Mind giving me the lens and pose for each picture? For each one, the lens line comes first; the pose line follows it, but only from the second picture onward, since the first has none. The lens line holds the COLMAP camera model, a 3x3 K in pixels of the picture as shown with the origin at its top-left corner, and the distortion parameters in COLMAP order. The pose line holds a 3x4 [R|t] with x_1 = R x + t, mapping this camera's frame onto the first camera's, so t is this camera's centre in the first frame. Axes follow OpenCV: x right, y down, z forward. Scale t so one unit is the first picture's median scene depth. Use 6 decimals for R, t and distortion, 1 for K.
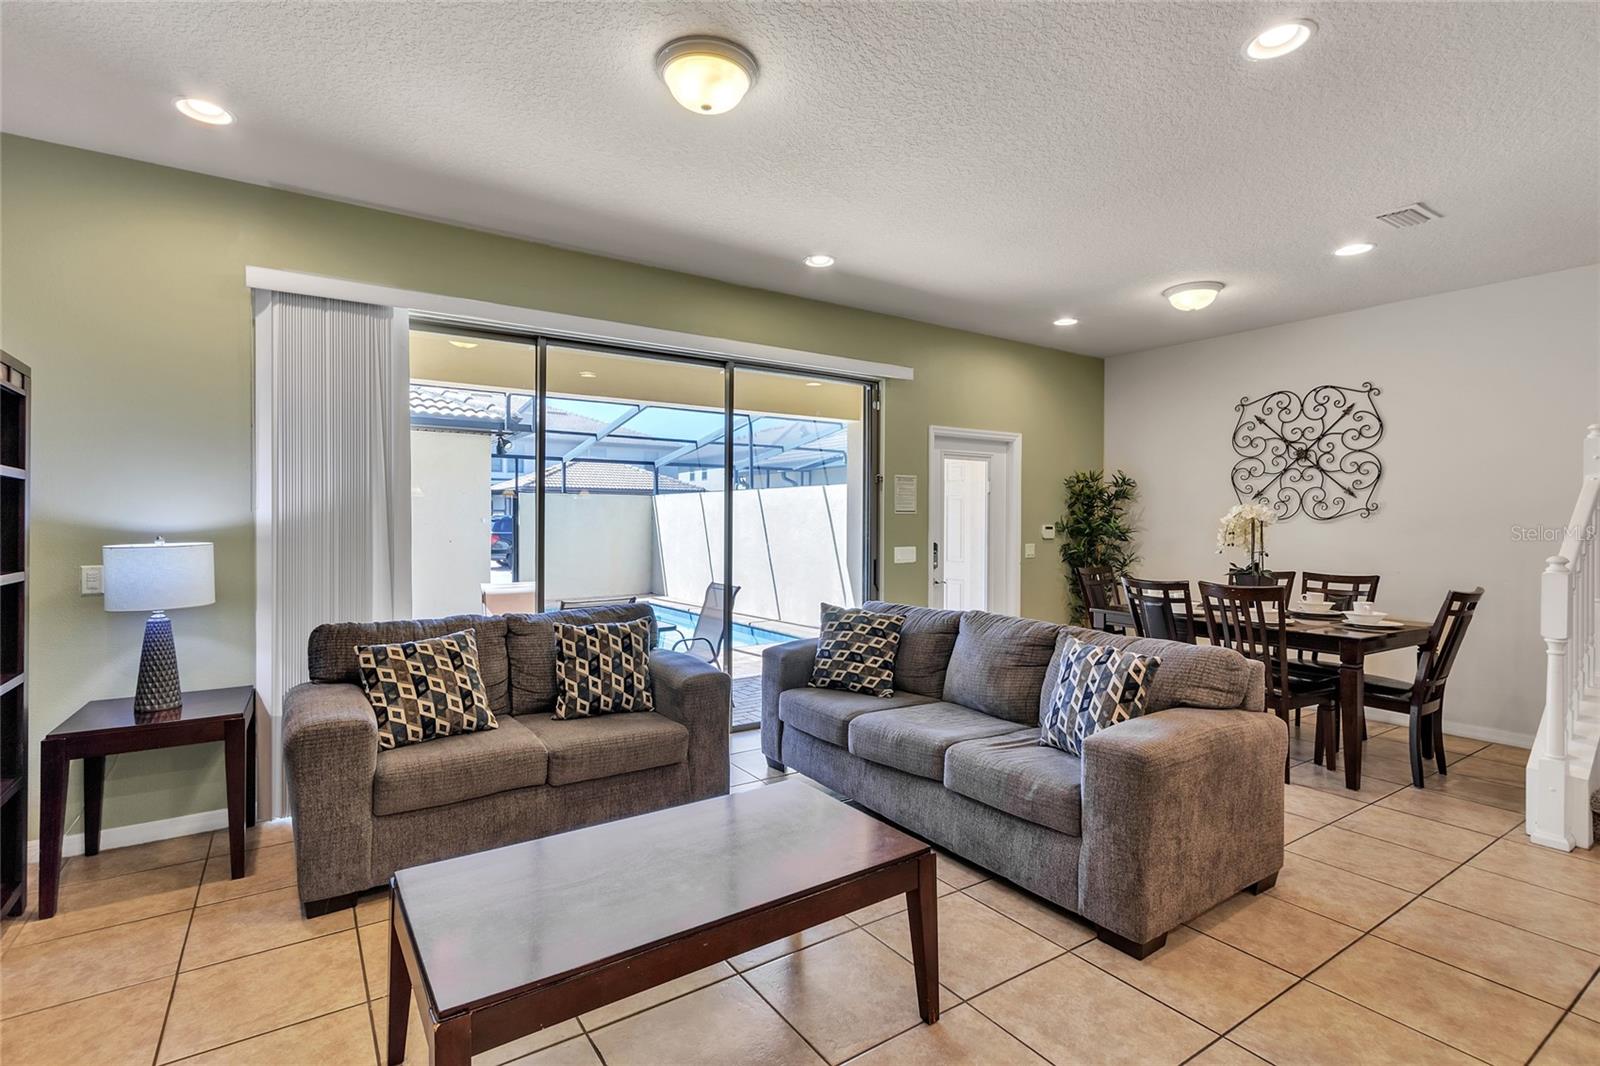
lens RADIAL K [[736.6, 0, 780.0], [0, 736.6, 521.5], [0, 0, 1]] dist [0.004431, -0.002721]
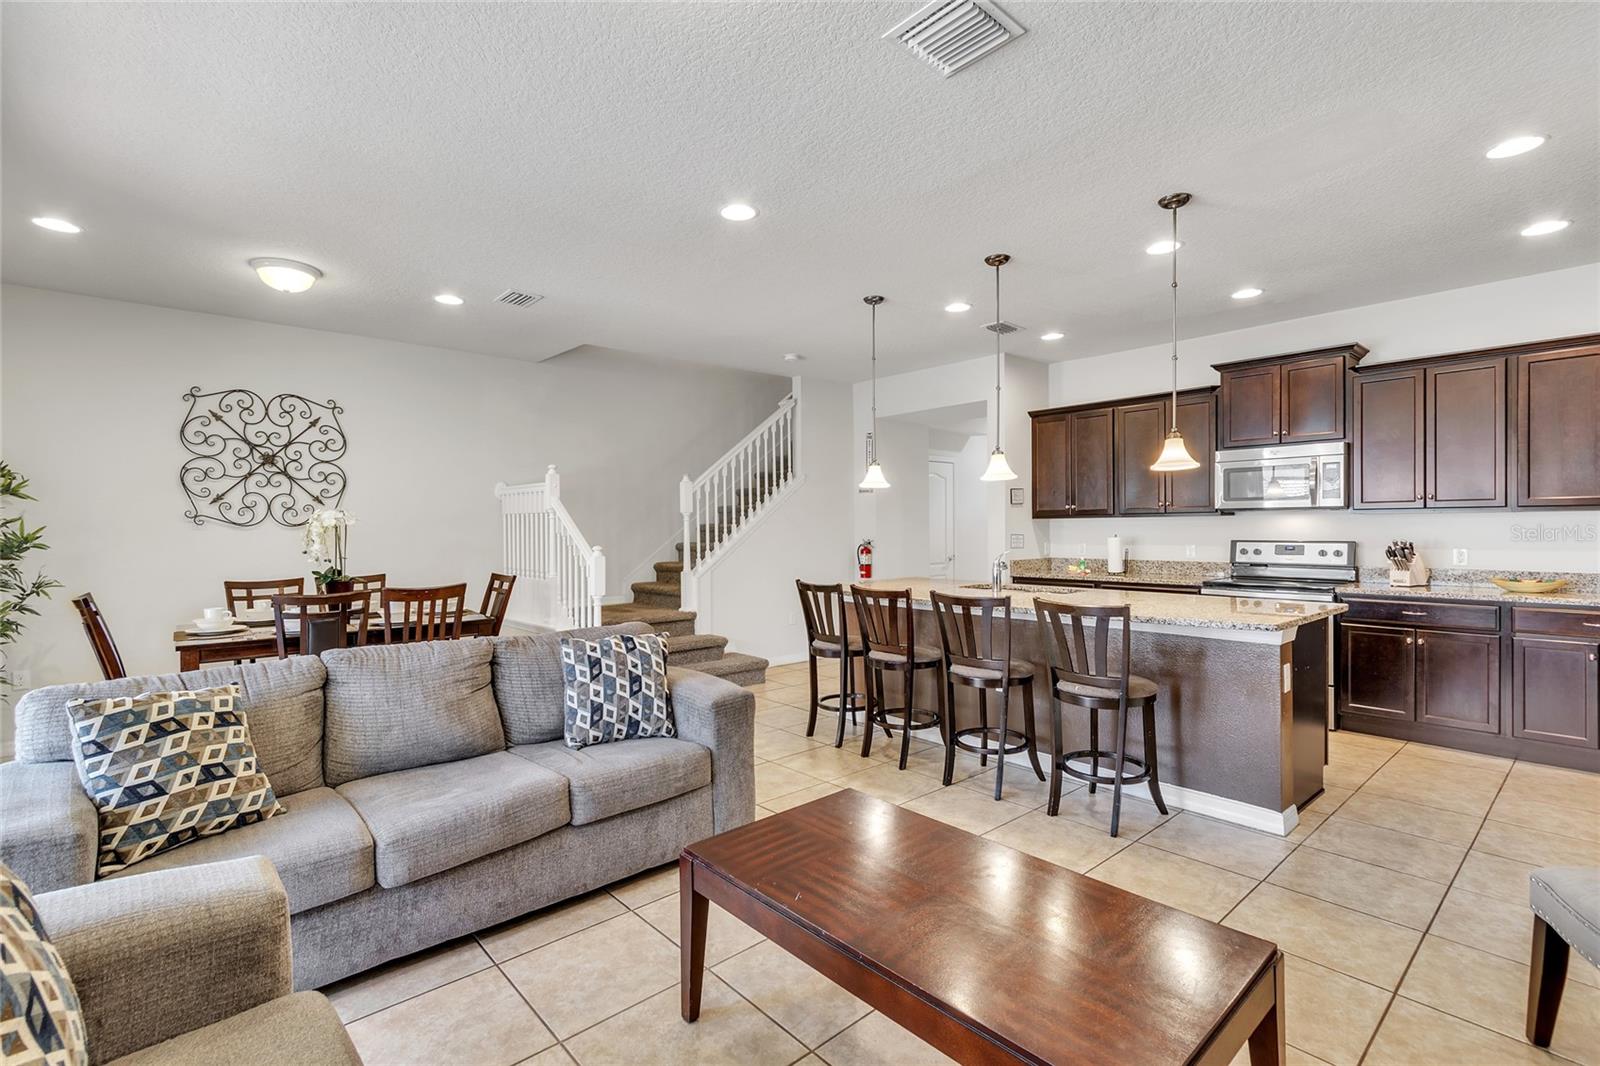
lens RADIAL K [[736.6, 0, 791.2], [0, 736.6, 528.3], [0, 0, 1]] dist [0.004431, -0.002721]
pose [[-0.134010, -0.007004, 0.990955, -0.366977], [0.009677, 0.999918, 0.008376, -0.001088], [-0.990933, 0.010711, -0.133932, 0.458812]]
